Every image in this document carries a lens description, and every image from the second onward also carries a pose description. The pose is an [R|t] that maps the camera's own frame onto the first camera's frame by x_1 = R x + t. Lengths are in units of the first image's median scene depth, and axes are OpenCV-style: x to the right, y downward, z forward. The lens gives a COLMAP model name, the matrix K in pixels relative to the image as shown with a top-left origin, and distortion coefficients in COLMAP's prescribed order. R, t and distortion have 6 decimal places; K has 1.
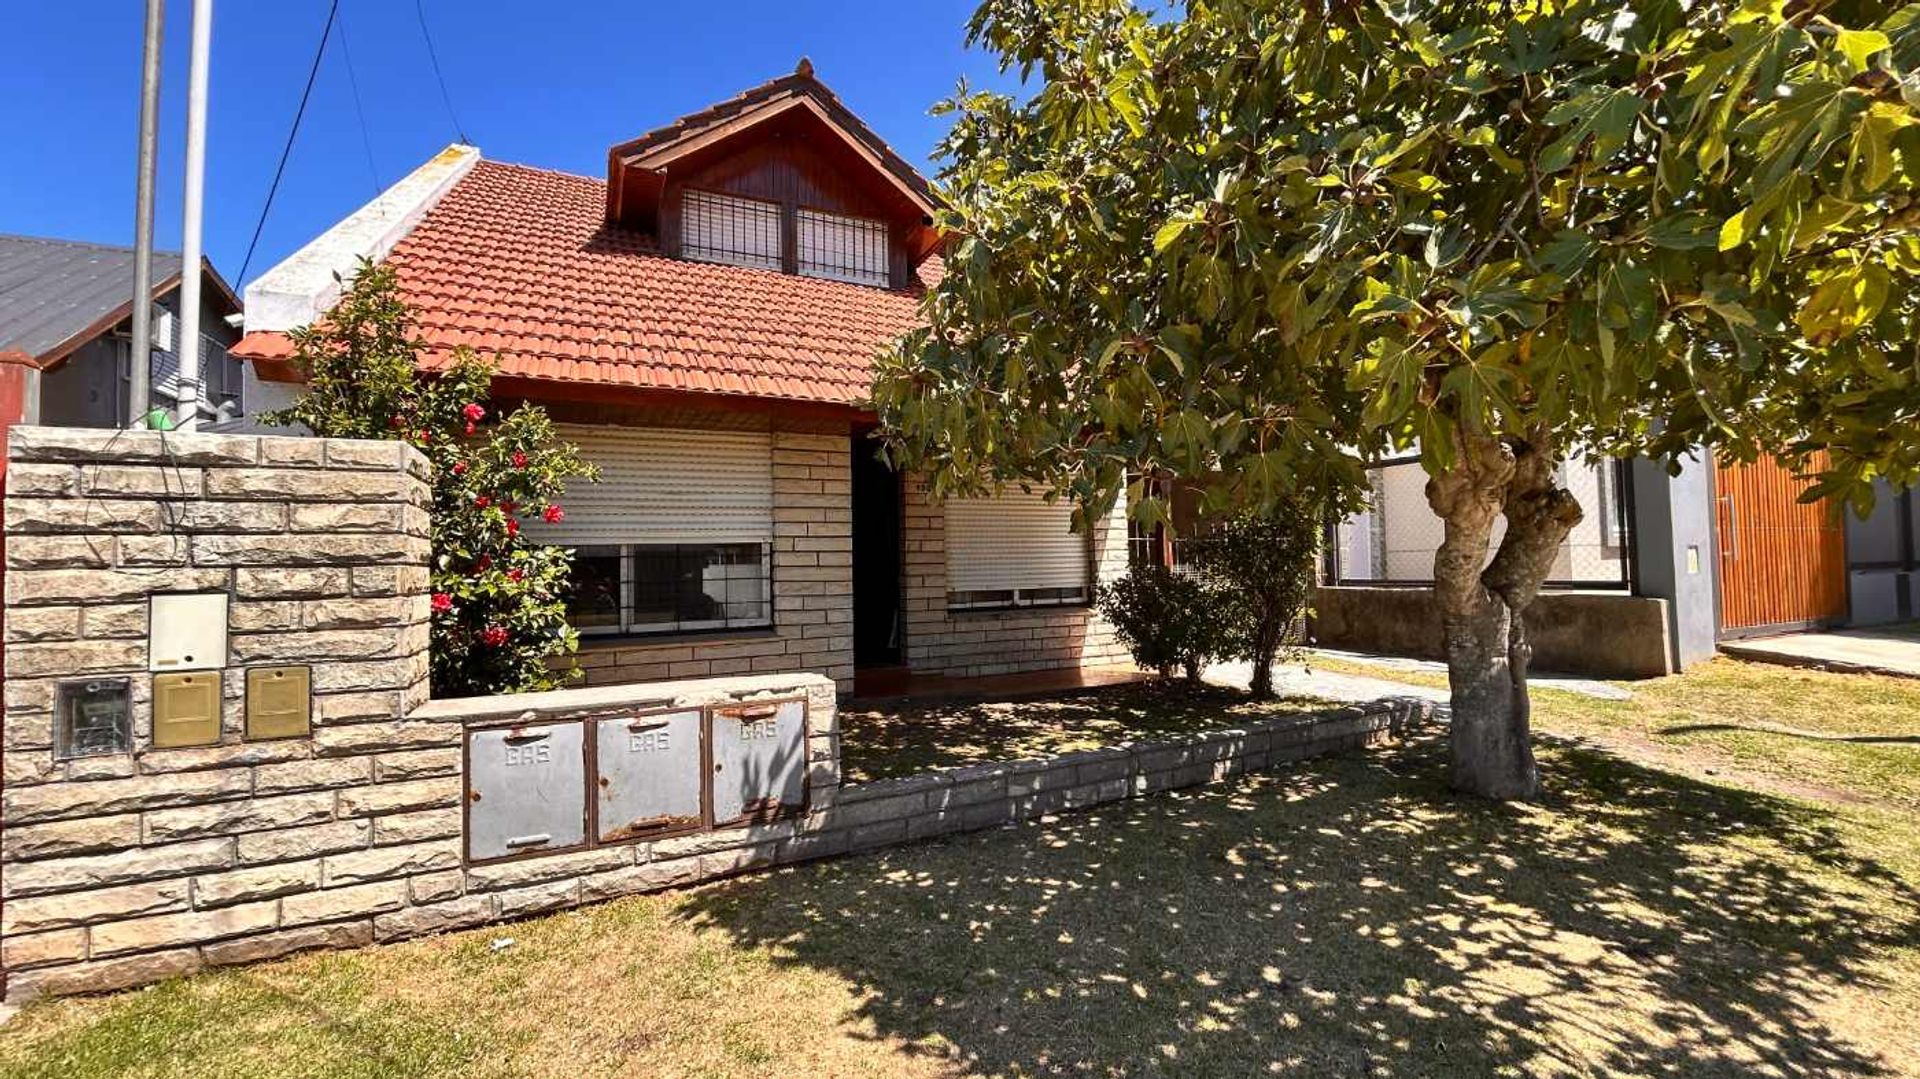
lens RADIAL K [[763.7, 0, 951.4], [0, 763.7, 551.2], [0, 0, 1]] dist [-0.001077, 0.000344]
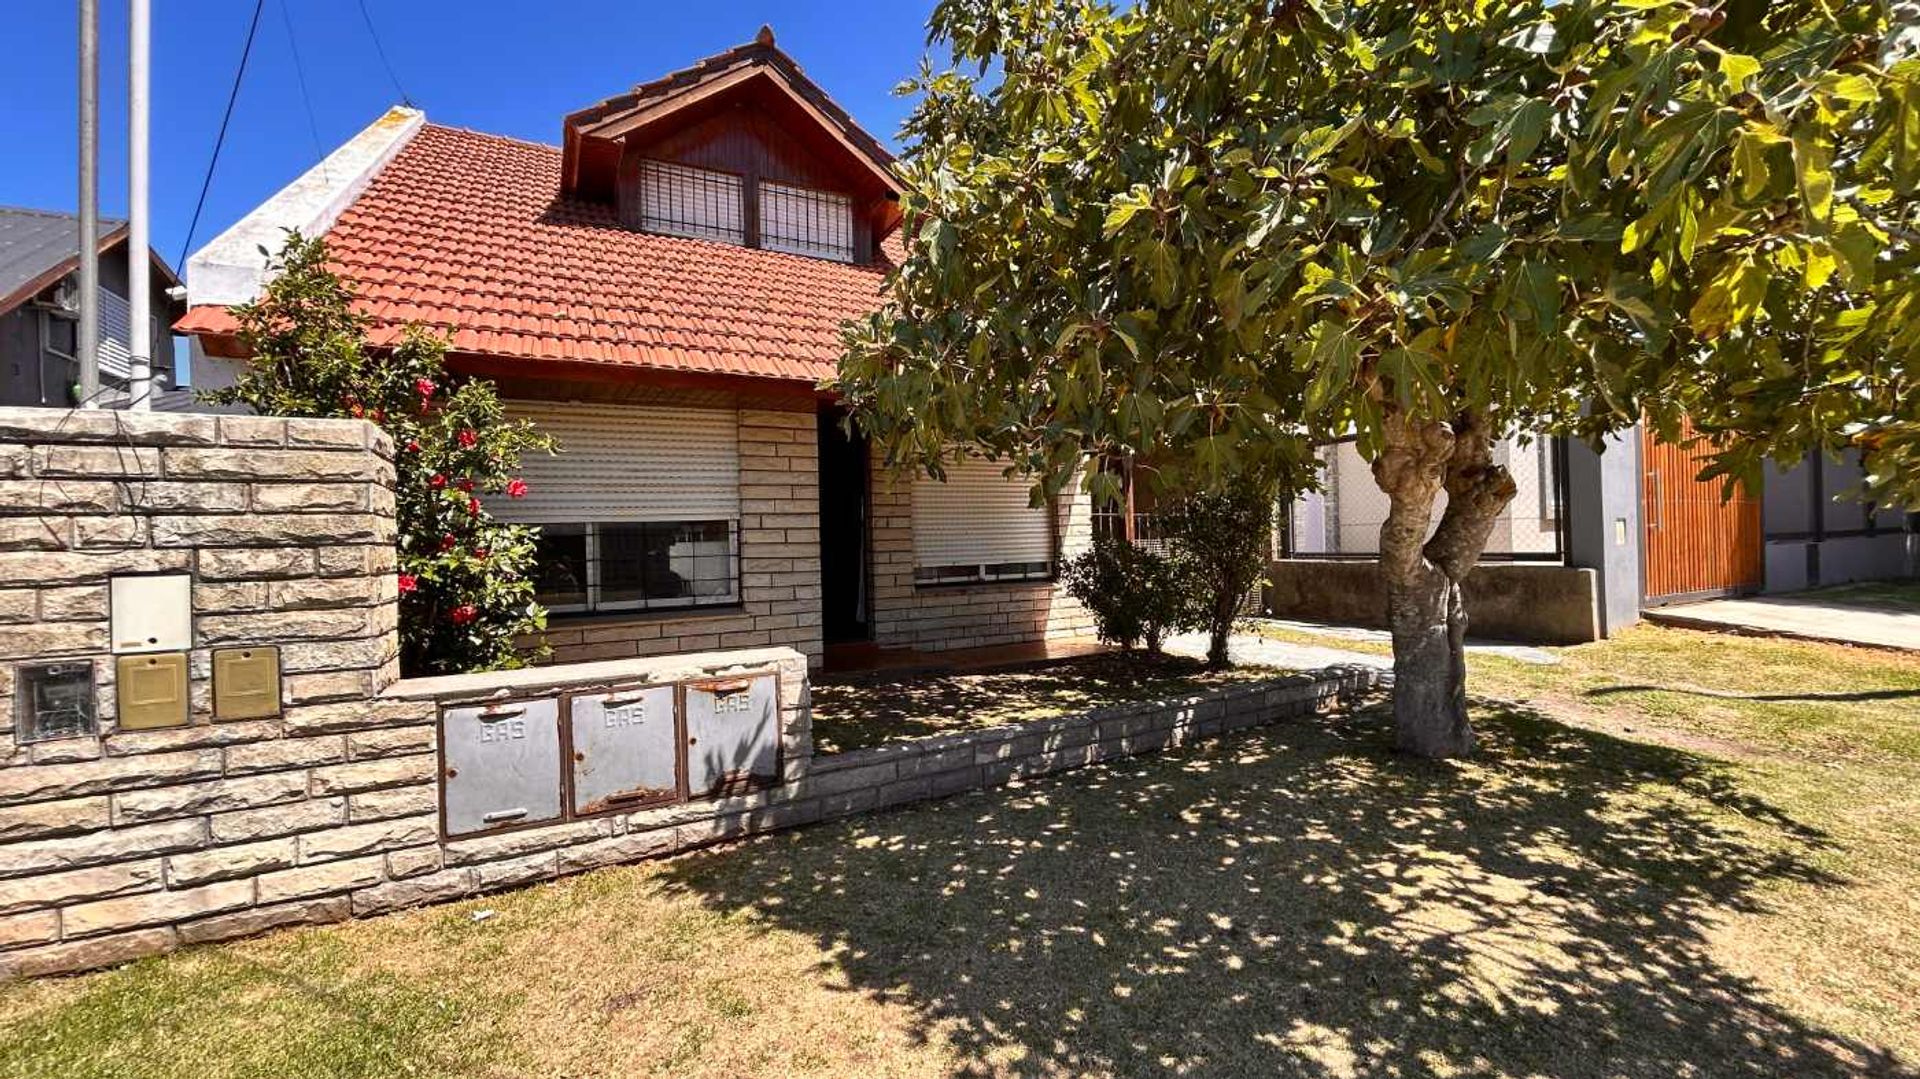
lens RADIAL K [[772.0, 0, 957.6], [0, 772.0, 539.8], [0, 0, 1]] dist [-0.001231, 0.001389]
pose [[0.998577, -0.006358, 0.052946, -0.004365], [0.005466, 0.999841, 0.016972, -0.001167], [-0.053045, -0.016659, 0.998453, -0.045814]]
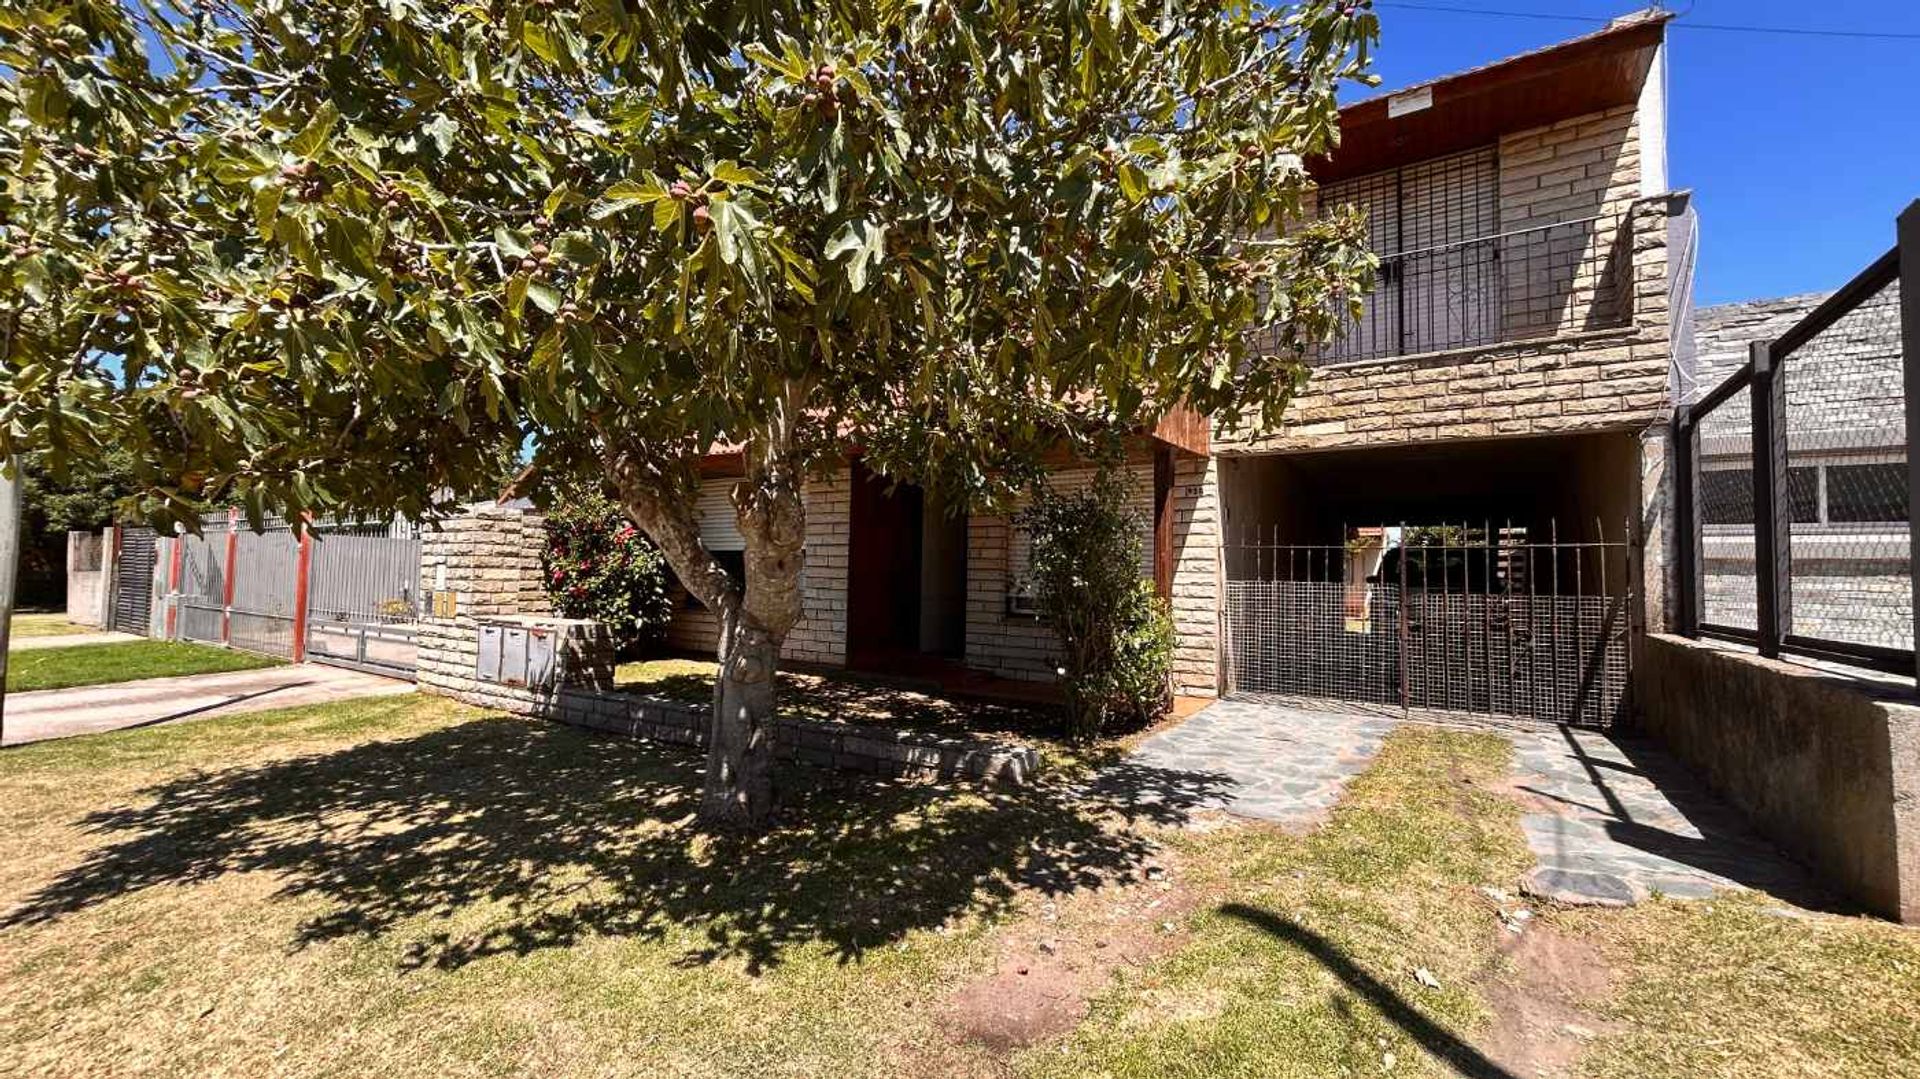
lens RADIAL K [[773.6, 0, 955.9], [0, 773.6, 539.1], [0, 0, 1]] dist [-0.000266, 0.000466]
pose [[0.530055, -0.009754, -0.847907, 2.015299], [-0.013313, 0.999715, -0.019823, -0.009432], [0.847859, 0.021795, 0.529774, 0.862655]]
